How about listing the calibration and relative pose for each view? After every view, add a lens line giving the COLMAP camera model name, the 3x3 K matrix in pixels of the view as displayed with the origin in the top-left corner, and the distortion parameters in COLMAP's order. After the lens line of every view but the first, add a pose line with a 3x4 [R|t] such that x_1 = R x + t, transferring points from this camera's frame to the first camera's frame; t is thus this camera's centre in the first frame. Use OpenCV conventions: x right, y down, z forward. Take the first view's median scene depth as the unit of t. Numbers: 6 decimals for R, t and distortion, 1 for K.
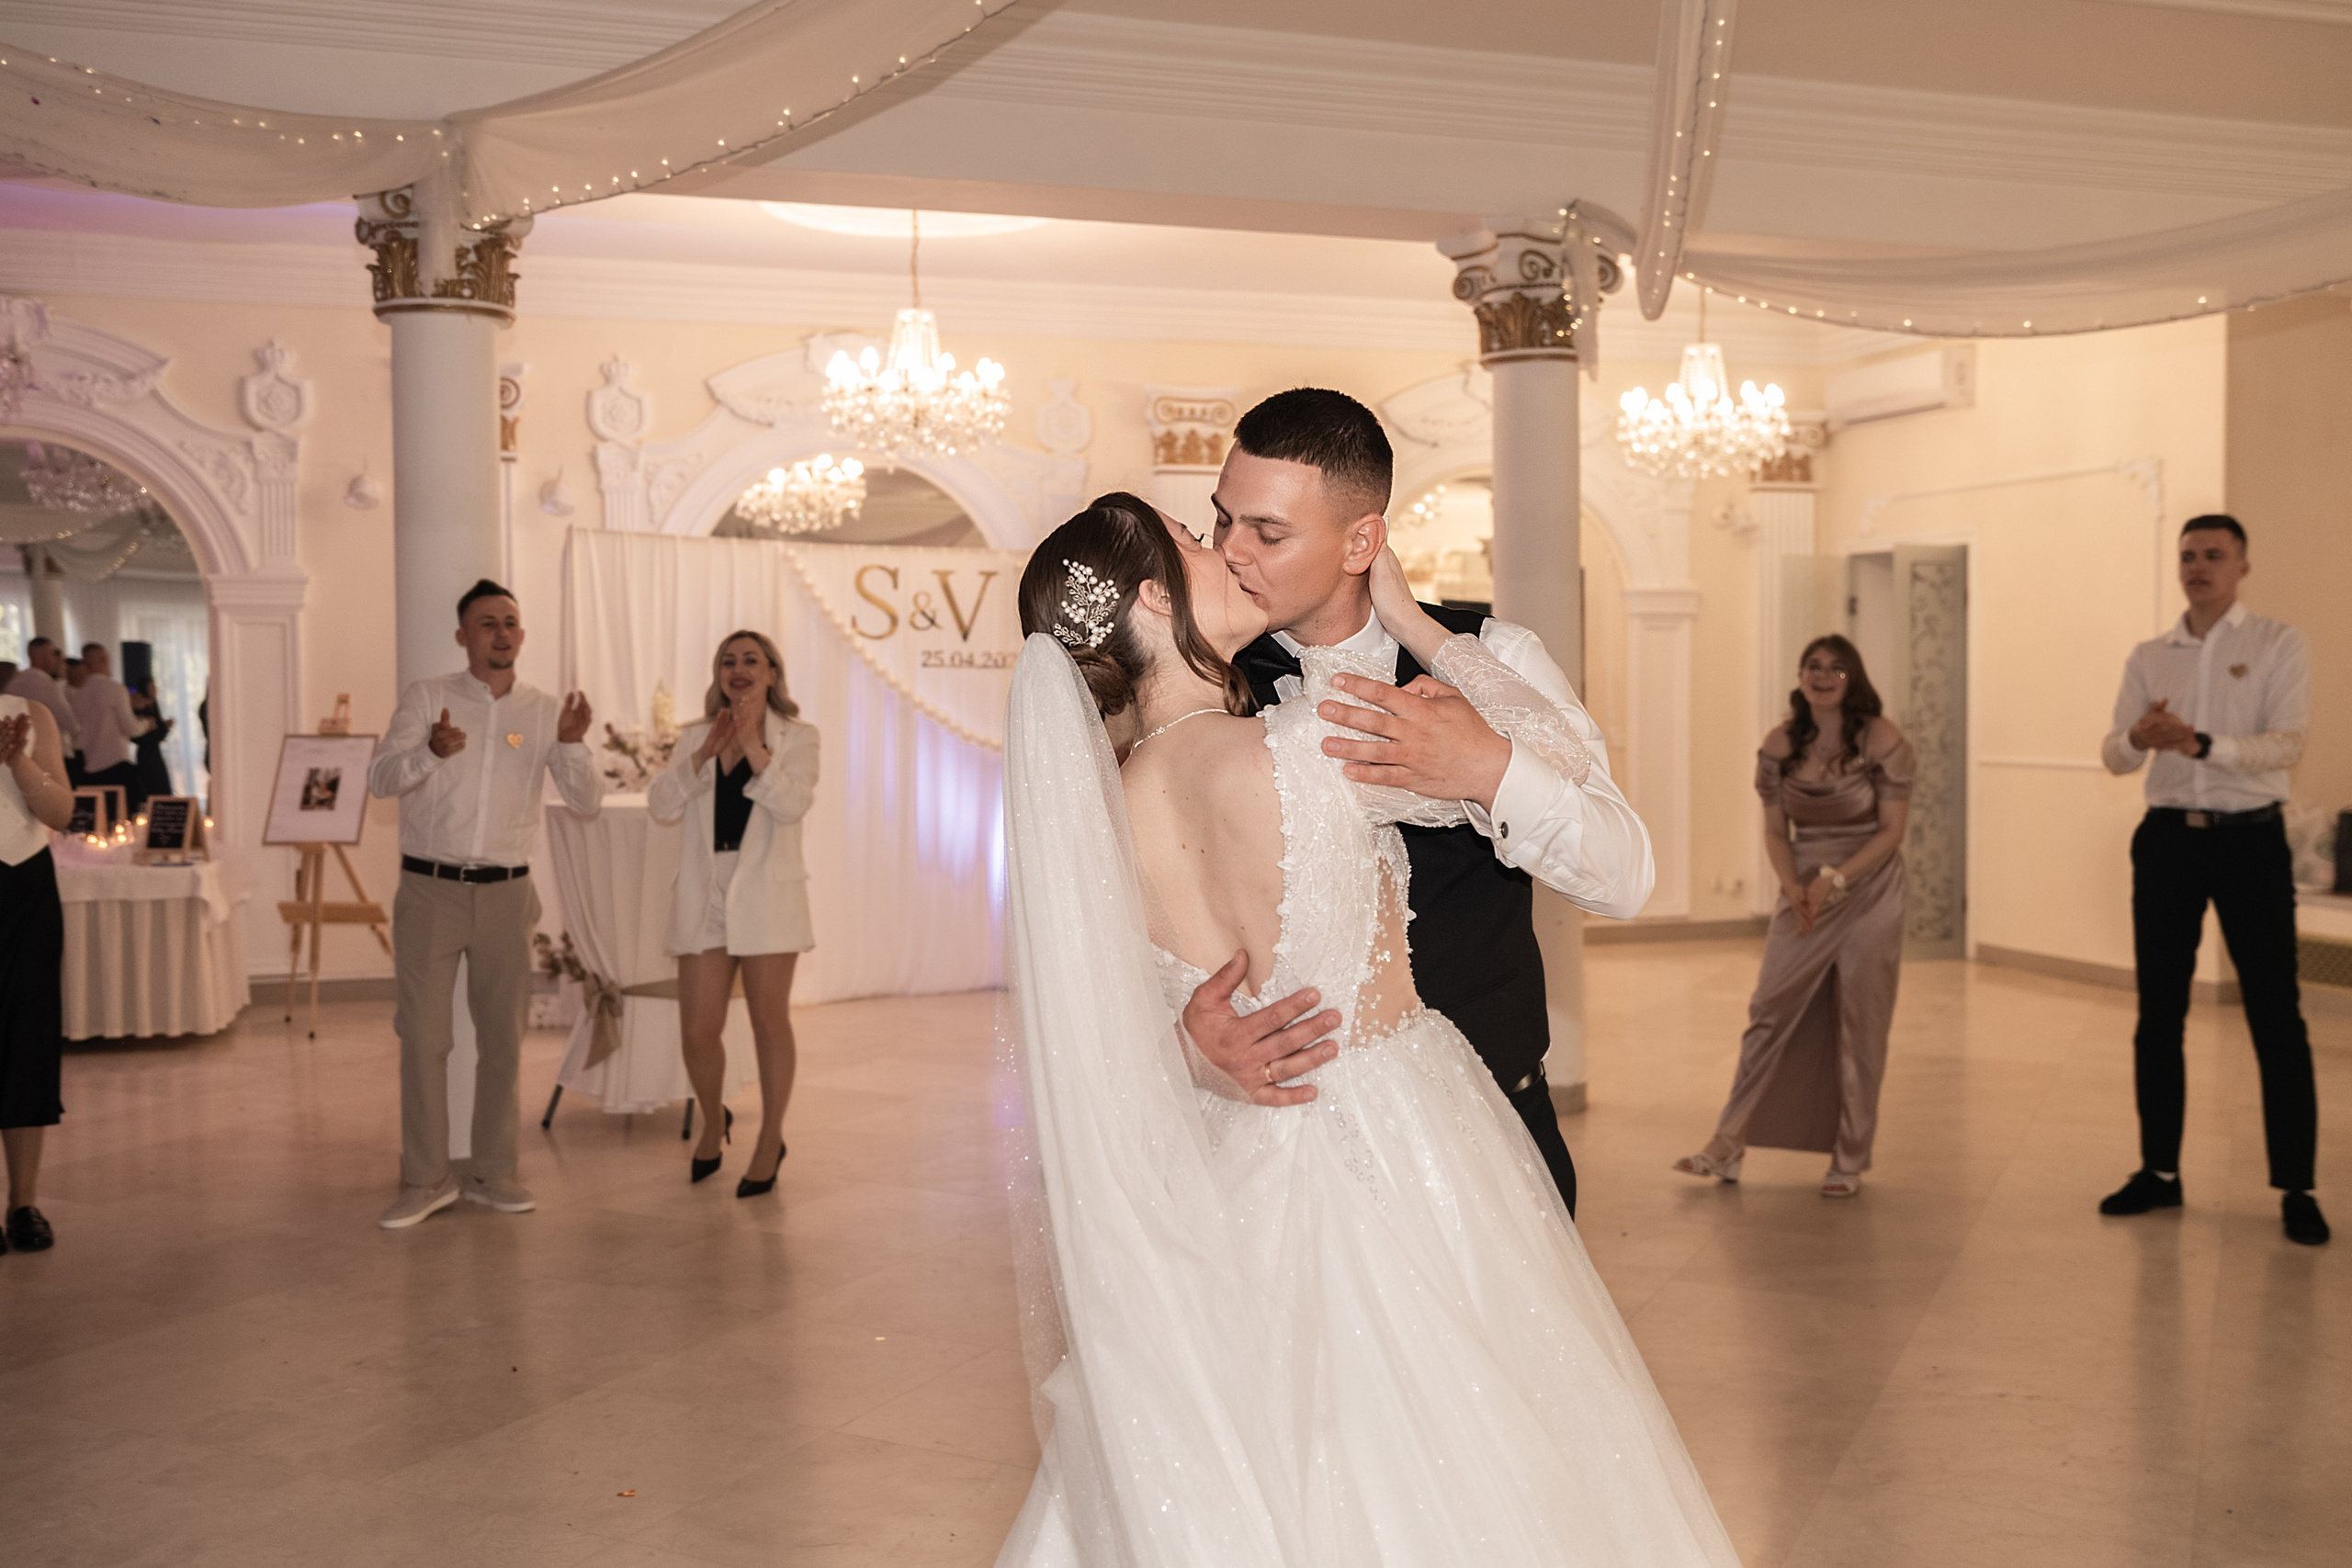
lens RADIAL K [[2199.2, 0, 1170.9], [0, 2199.2, 749.7], [0, 0, 1]] dist [-0.019779, 0.000000]
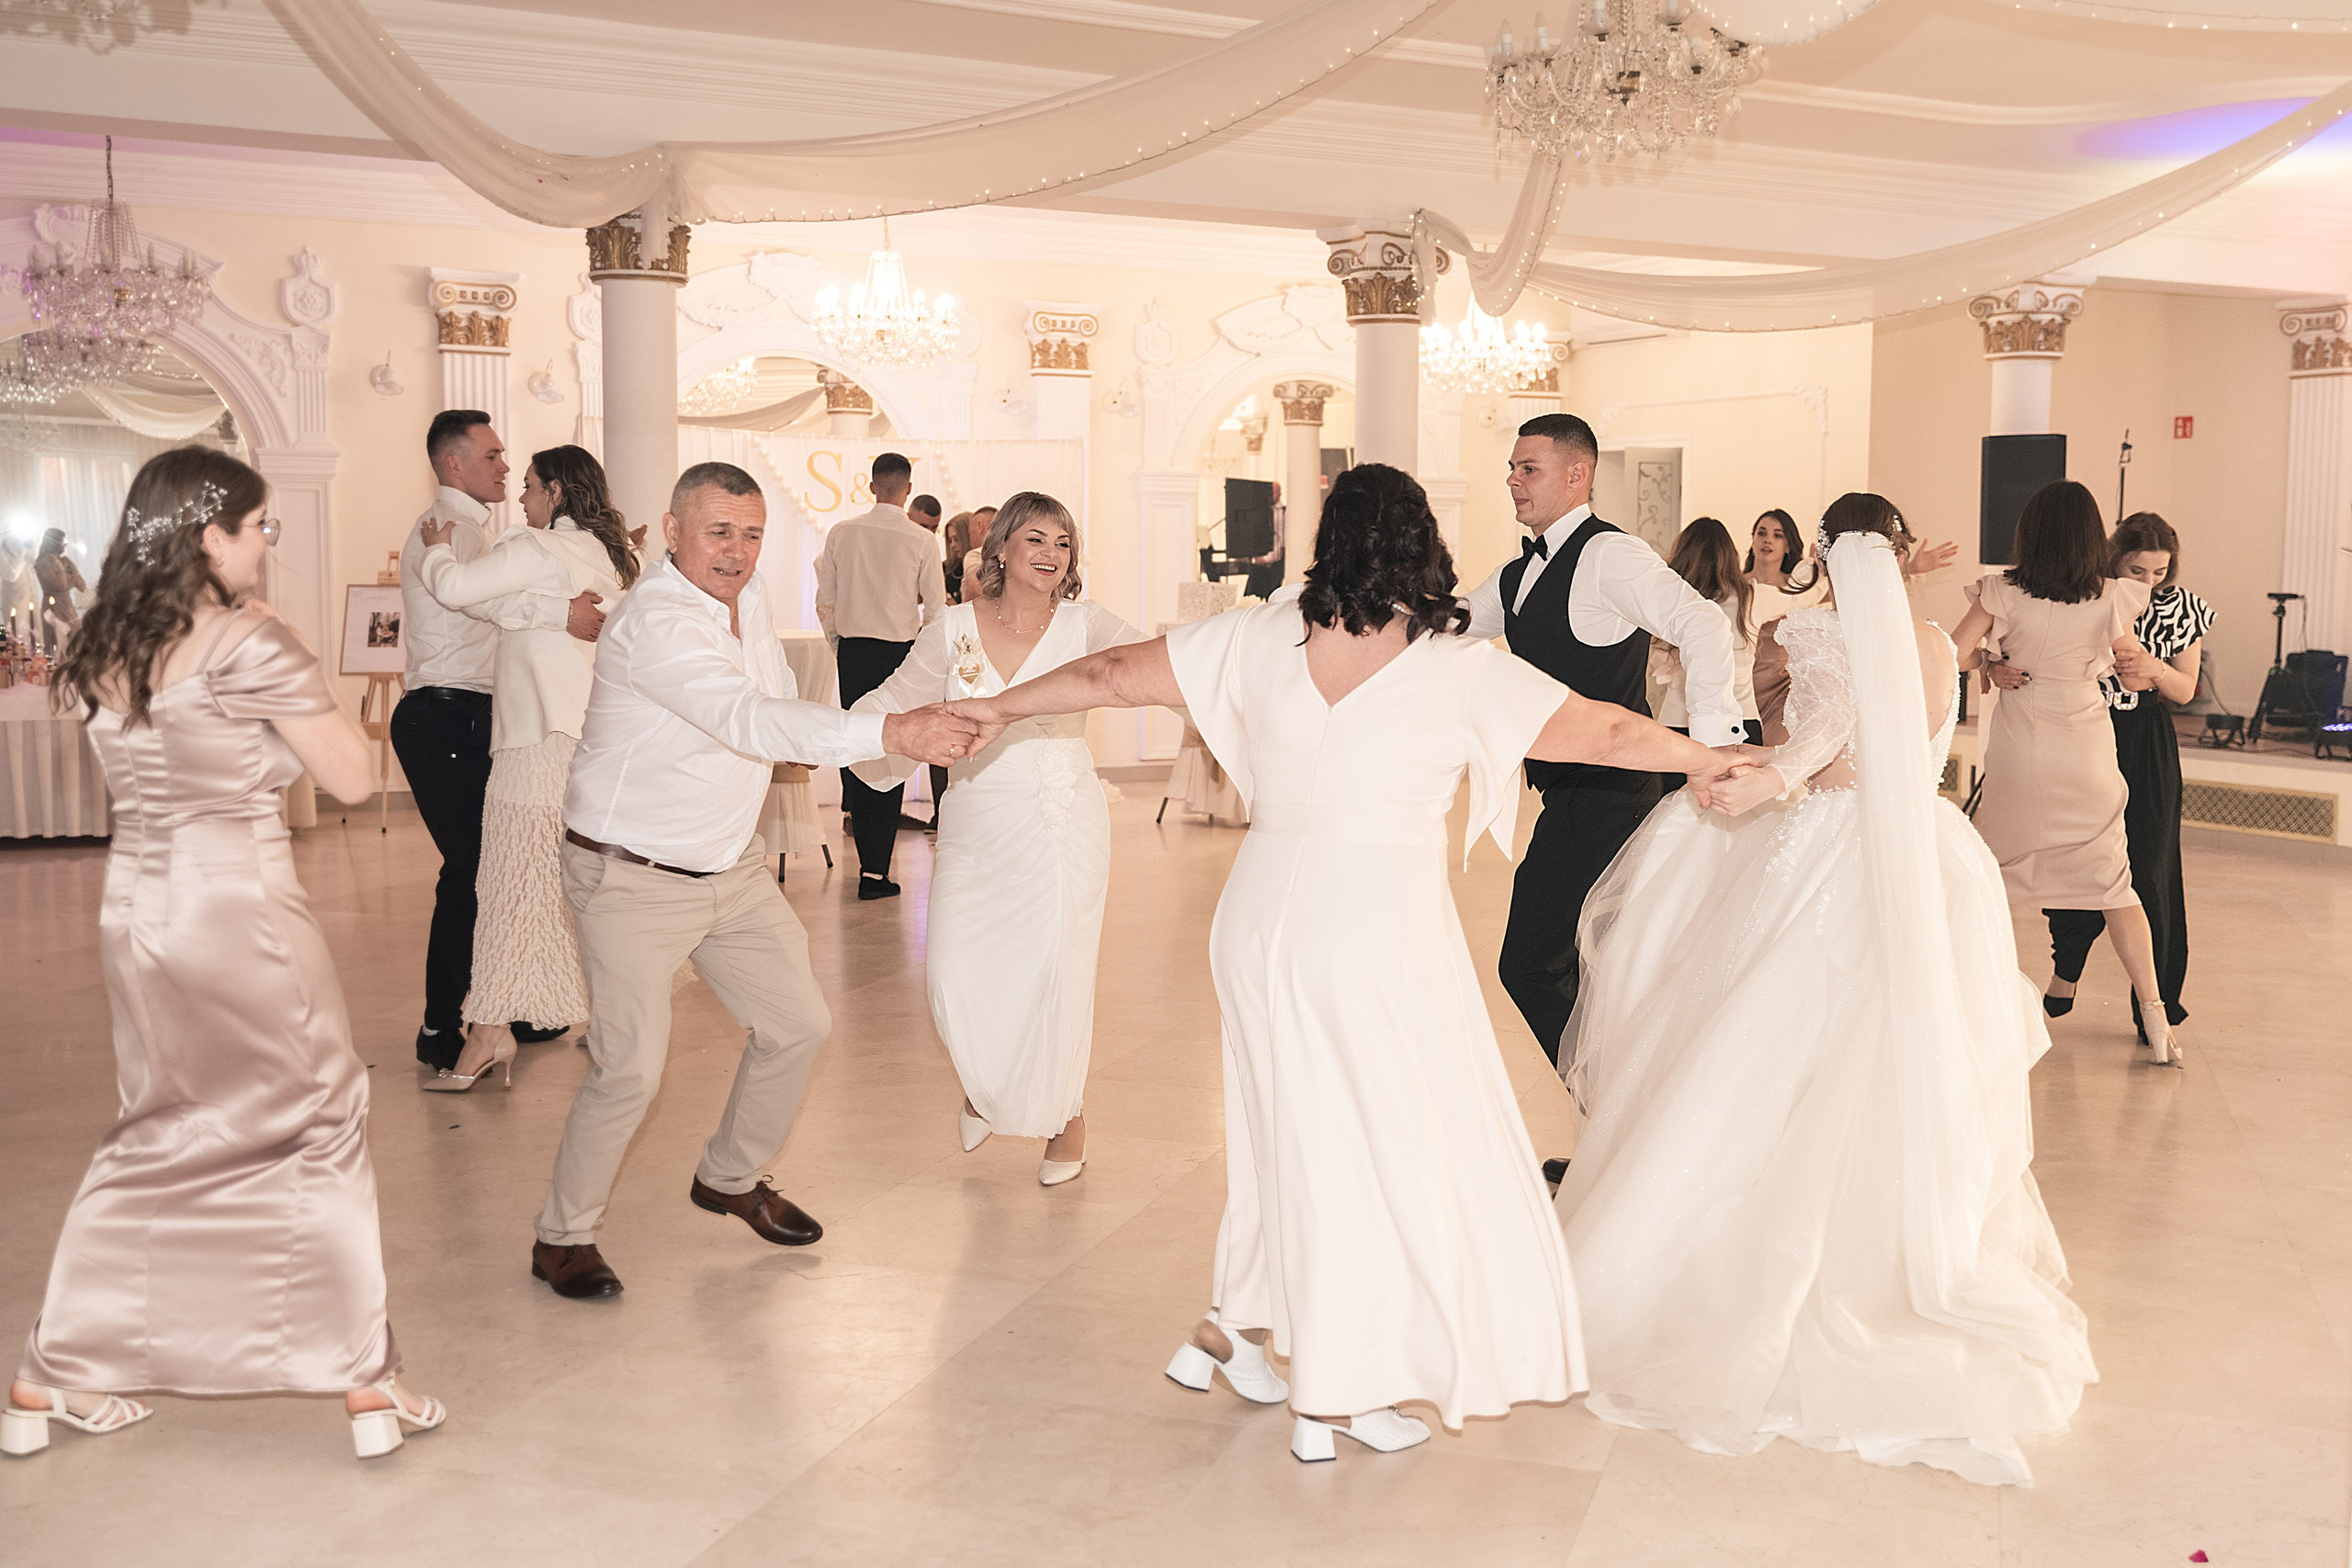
lens RADIAL K [[2385.1, 0, 1191.2], [0, 2385.1, 775.7], [0, 0, 1]] dist [-0.008634, 0.000000]
pose [[0.988560, -0.000942, 0.150823, -0.135360], [-0.008709, 0.997955, 0.063321, 0.010756], [-0.150574, -0.063910, 0.986531, -0.355056]]
